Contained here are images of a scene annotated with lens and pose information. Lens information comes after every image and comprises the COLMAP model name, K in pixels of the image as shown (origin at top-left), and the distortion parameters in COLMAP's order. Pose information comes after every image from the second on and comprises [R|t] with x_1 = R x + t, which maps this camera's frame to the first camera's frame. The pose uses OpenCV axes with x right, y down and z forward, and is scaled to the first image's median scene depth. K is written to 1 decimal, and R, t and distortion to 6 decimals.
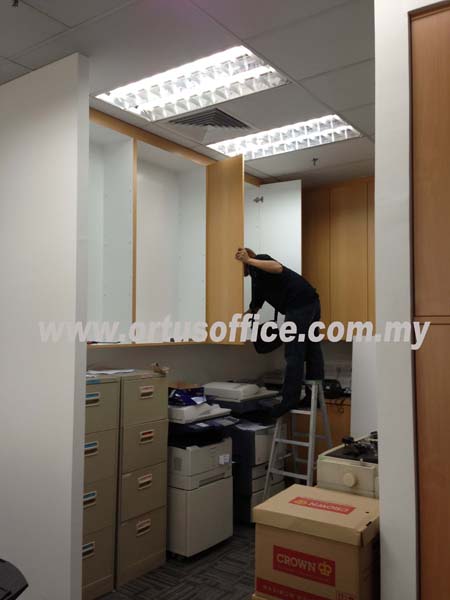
lens RADIAL K [[555.8, 0, 225.0], [0, 555.8, 300.0], [0, 0, 1]] dist [0.005946, 0.007202]
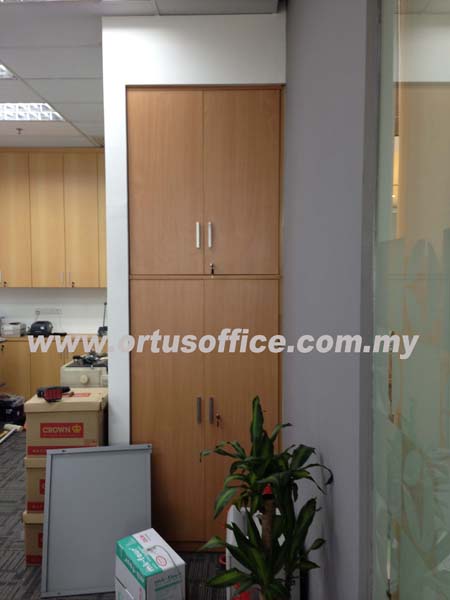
lens RADIAL K [[555.8, 0, 225.0], [0, 555.8, 300.0], [0, 0, 1]] dist [0.005946, 0.007202]
pose [[0.833655, -0.026145, 0.551666, -0.332075], [-0.025091, 0.996055, 0.085122, -0.042942], [-0.551715, -0.084804, 0.829710, -0.538225]]
